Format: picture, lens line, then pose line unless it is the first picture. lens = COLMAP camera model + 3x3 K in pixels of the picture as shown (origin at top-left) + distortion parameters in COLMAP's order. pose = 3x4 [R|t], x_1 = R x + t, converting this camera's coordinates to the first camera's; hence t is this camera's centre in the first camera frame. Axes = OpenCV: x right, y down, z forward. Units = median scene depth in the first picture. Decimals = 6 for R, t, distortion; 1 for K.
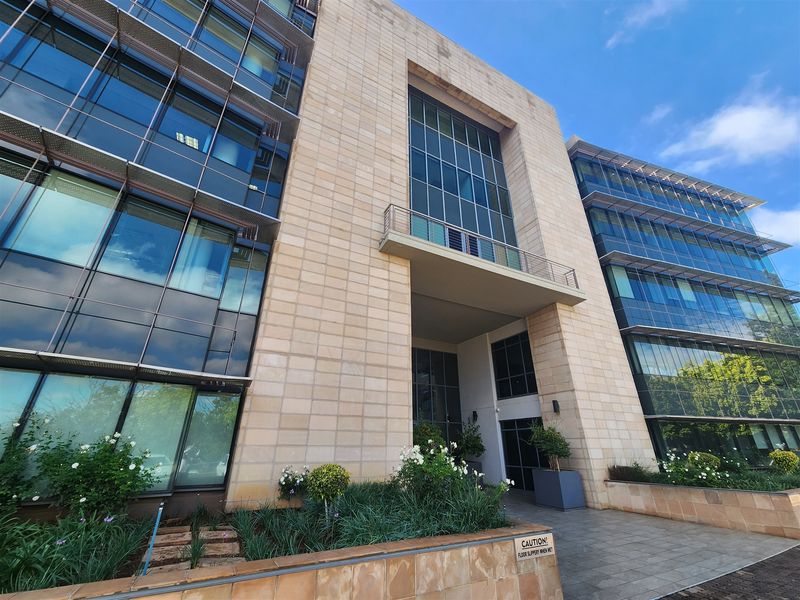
lens RADIAL K [[326.7, 0, 399.4], [0, 326.7, 299.7], [0, 0, 1]] dist [0.000447, -0.001046]
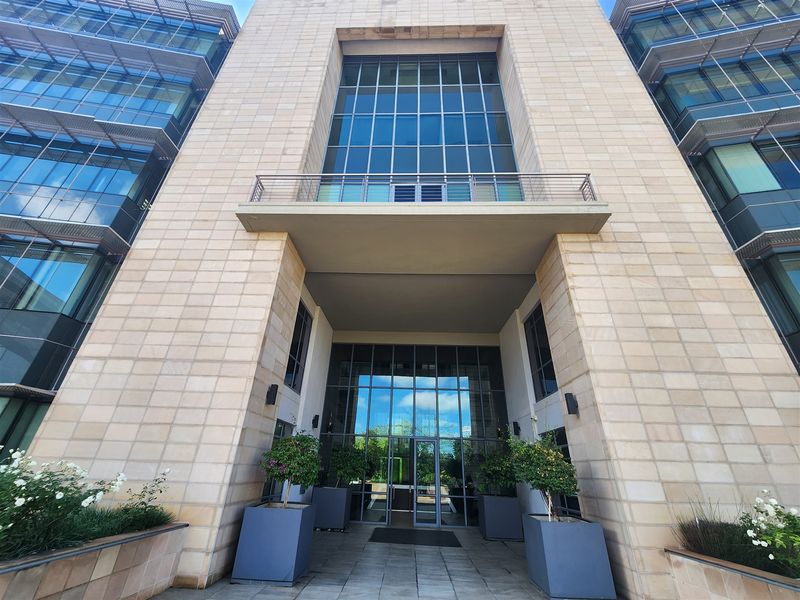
lens RADIAL K [[326.7, 0, 400.1], [0, 326.7, 301.8], [0, 0, 1]] dist [0.000447, -0.001046]
pose [[0.867889, -0.206945, -0.451600, 0.670740], [0.178105, 0.978284, -0.106015, 0.205851], [0.463733, 0.011577, 0.885900, 0.450512]]
